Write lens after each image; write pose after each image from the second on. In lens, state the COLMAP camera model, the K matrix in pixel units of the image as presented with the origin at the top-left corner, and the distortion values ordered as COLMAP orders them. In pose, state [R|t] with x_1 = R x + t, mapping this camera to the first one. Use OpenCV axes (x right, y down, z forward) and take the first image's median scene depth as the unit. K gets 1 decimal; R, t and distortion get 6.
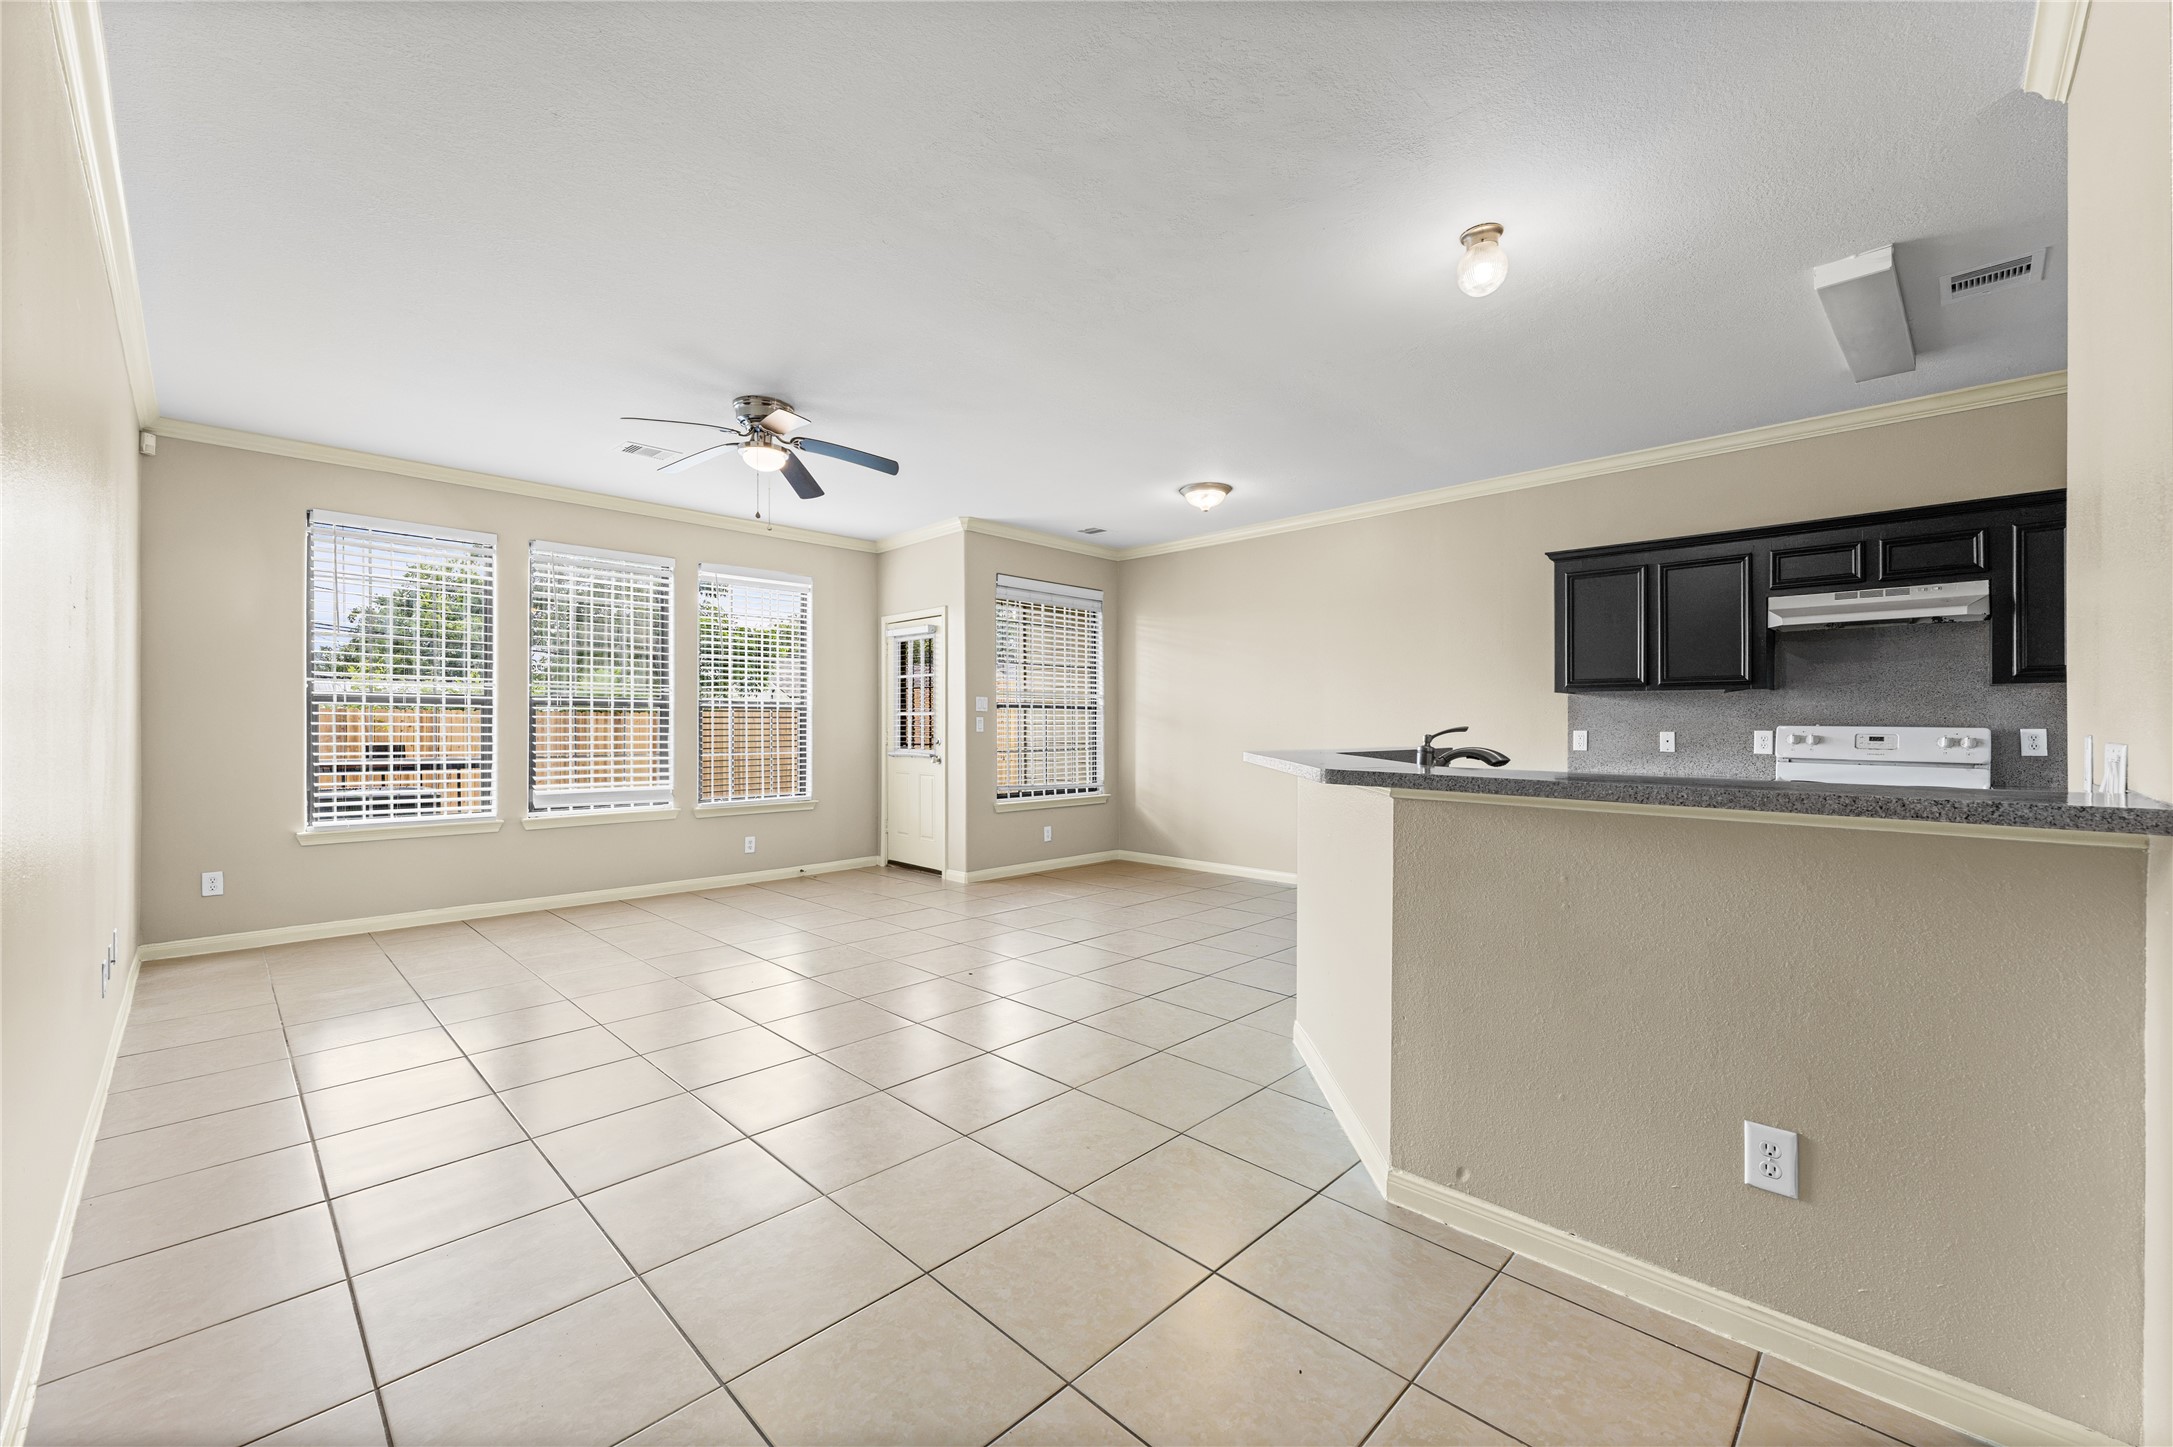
lens RADIAL K [[872.5, 0, 1096.2], [0, 872.5, 710.8], [0, 0, 1]] dist [0.002223, 0.000098]
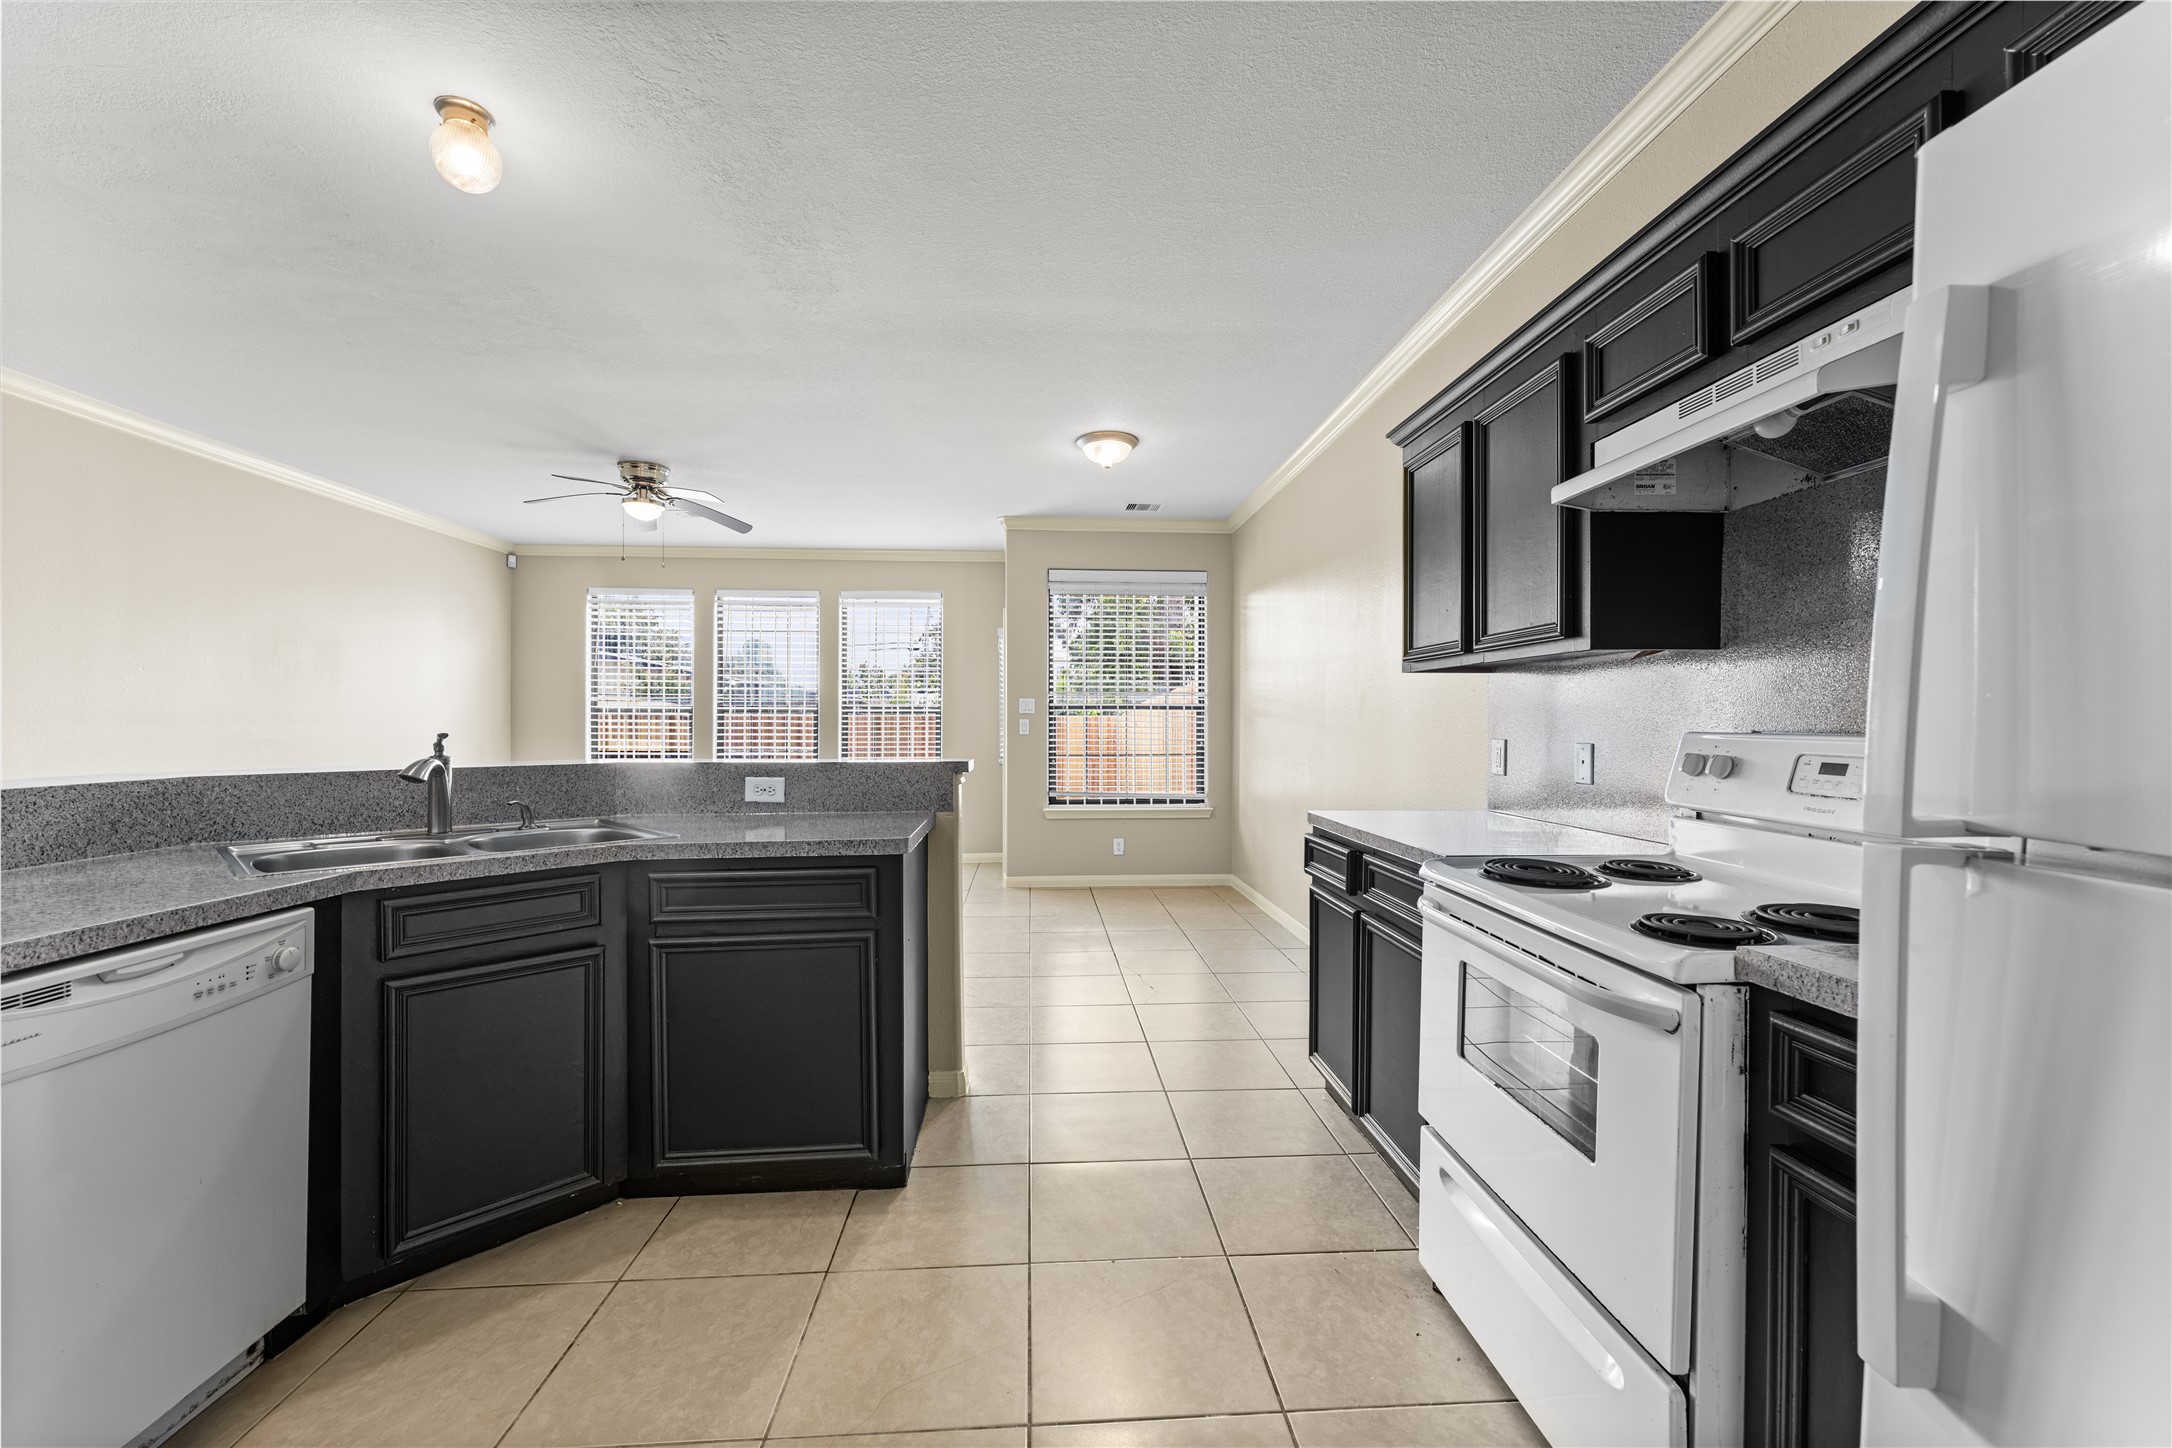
lens RADIAL K [[857.6, 0, 1086.0], [0, 857.6, 724.0], [0, 0, 1]] dist [-0.000782, -0.000070]
pose [[0.740355, -0.002418, -0.672212, 0.558296], [0.011370, 0.999896, 0.008926, 0.004792], [0.672120, -0.014251, 0.740305, 0.335005]]
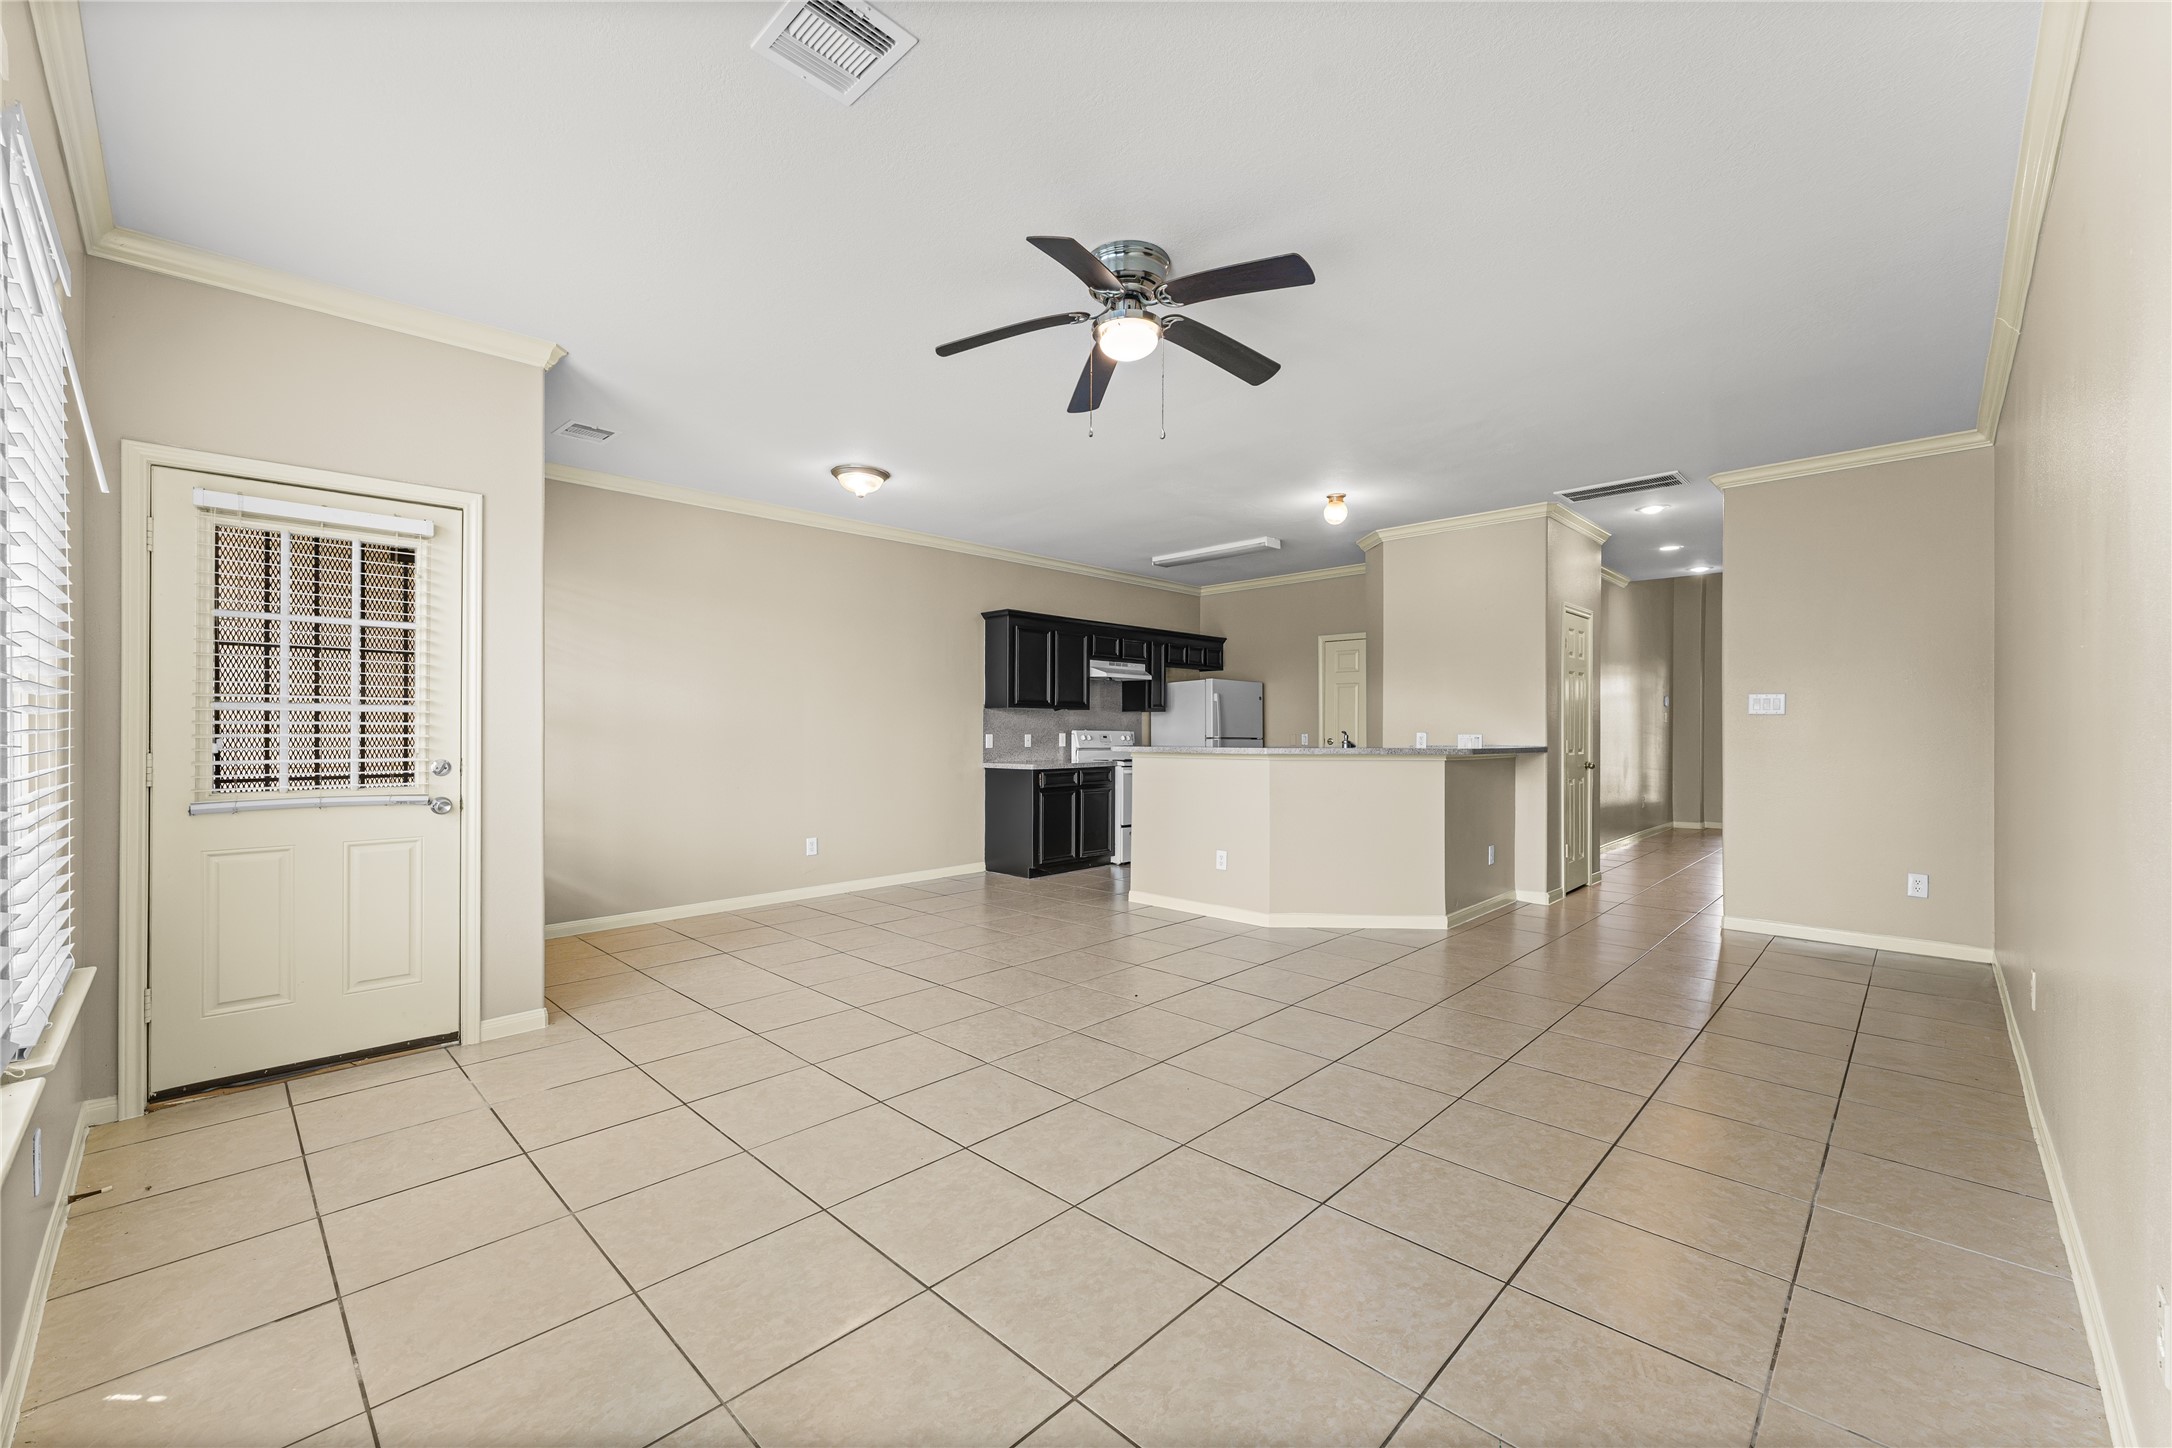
lens RADIAL K [[857.6, 0, 1086.0], [0, 857.6, 724.0], [0, 0, 1]] dist [-0.000782, -0.000070]
pose [[0.000643, 0.005718, 0.999983, -0.670103], [-0.013963, 0.999886, -0.005709, 0.009364], [-0.999902, -0.013959, 0.000722, 0.660661]]
